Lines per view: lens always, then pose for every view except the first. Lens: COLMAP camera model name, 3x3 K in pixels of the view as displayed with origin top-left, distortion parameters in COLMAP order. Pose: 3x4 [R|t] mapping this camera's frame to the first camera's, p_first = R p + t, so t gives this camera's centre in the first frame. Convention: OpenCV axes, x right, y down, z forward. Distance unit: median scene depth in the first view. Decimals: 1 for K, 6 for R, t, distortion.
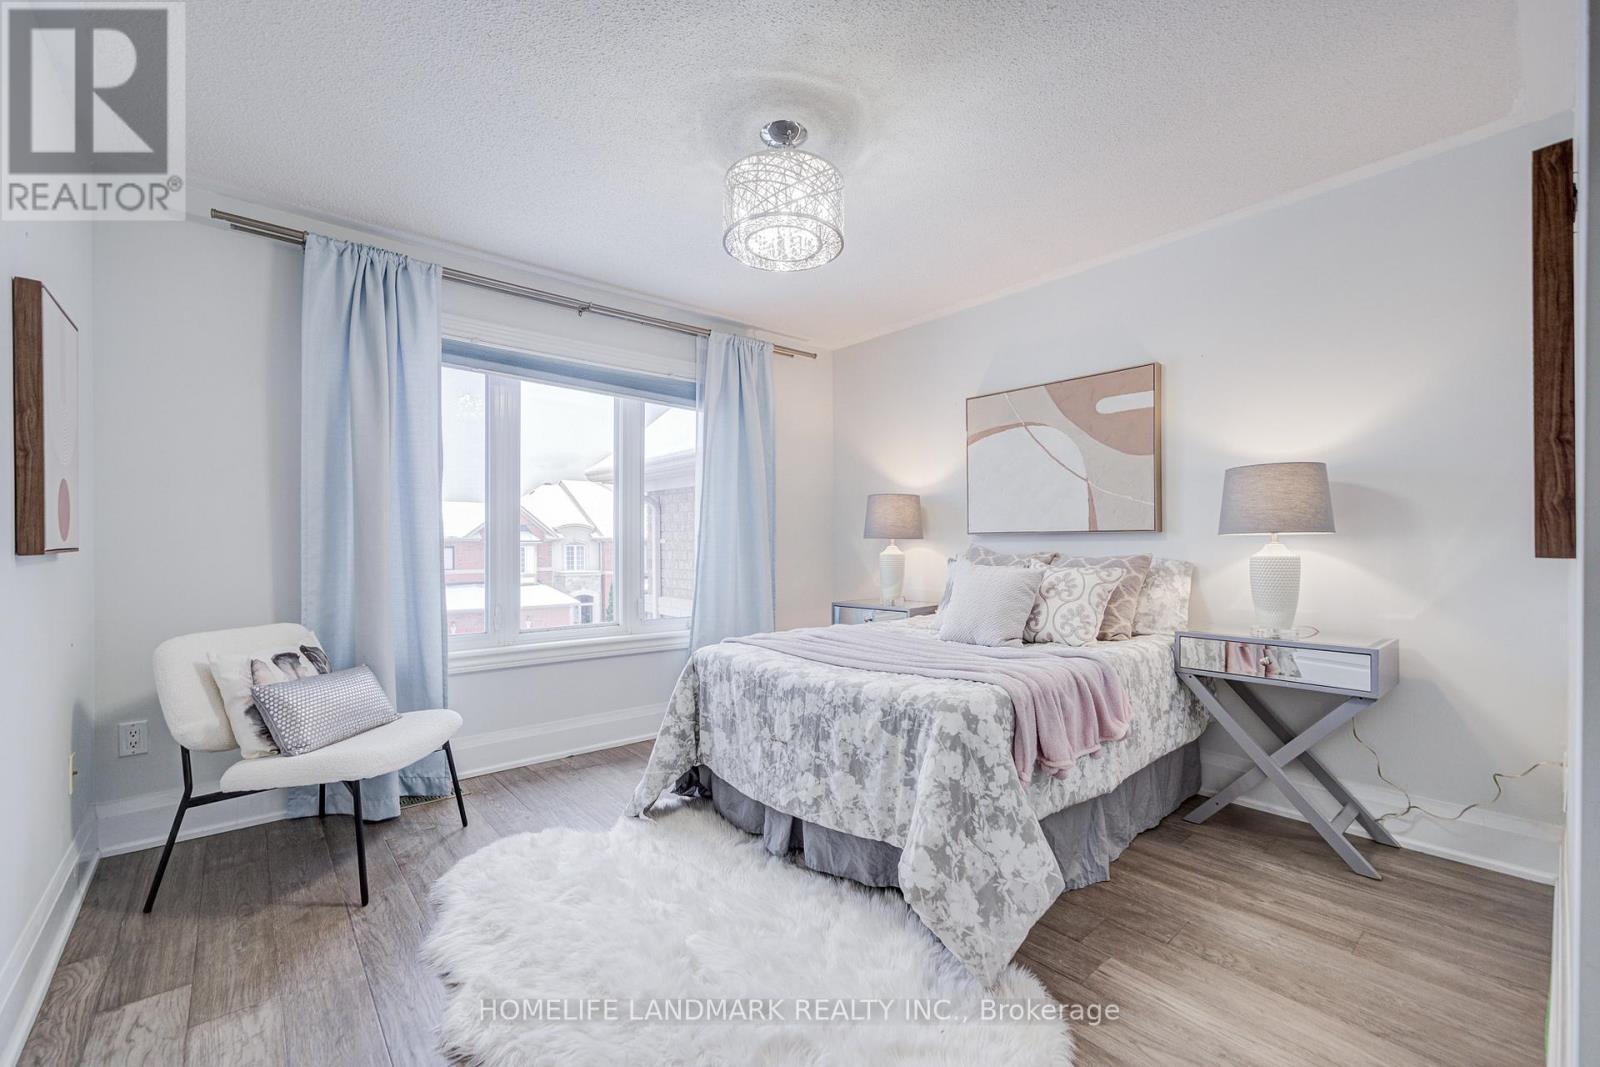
lens RADIAL K [[652.6, 0, 797.2], [0, 652.6, 543.1], [0, 0, 1]] dist [0.032484, 0.000194]
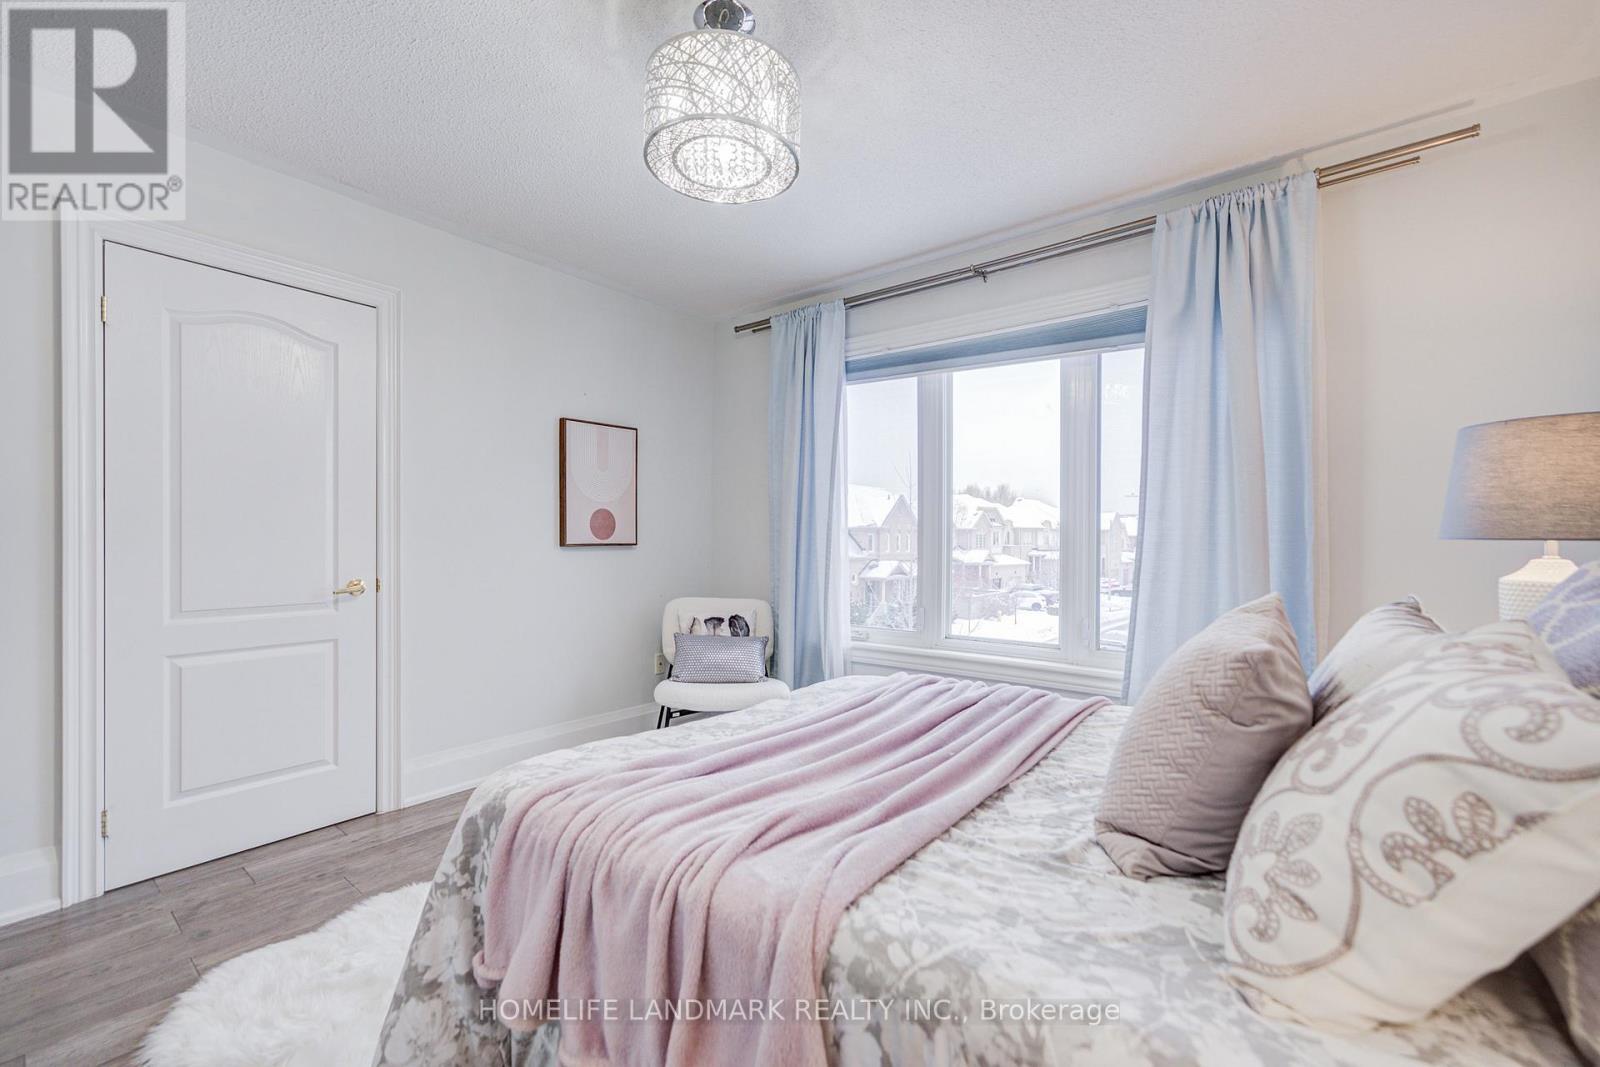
lens RADIAL K [[668.8, 0, 800.0], [0, 668.8, 533.5], [0, 0, 1]] dist [-0.000985, -0.000042]
pose [[0.229012, -0.003146, -0.973418, 0.488182], [-0.002710, 0.999989, -0.003869, -0.009304], [0.973420, 0.003524, 0.229001, 0.581298]]
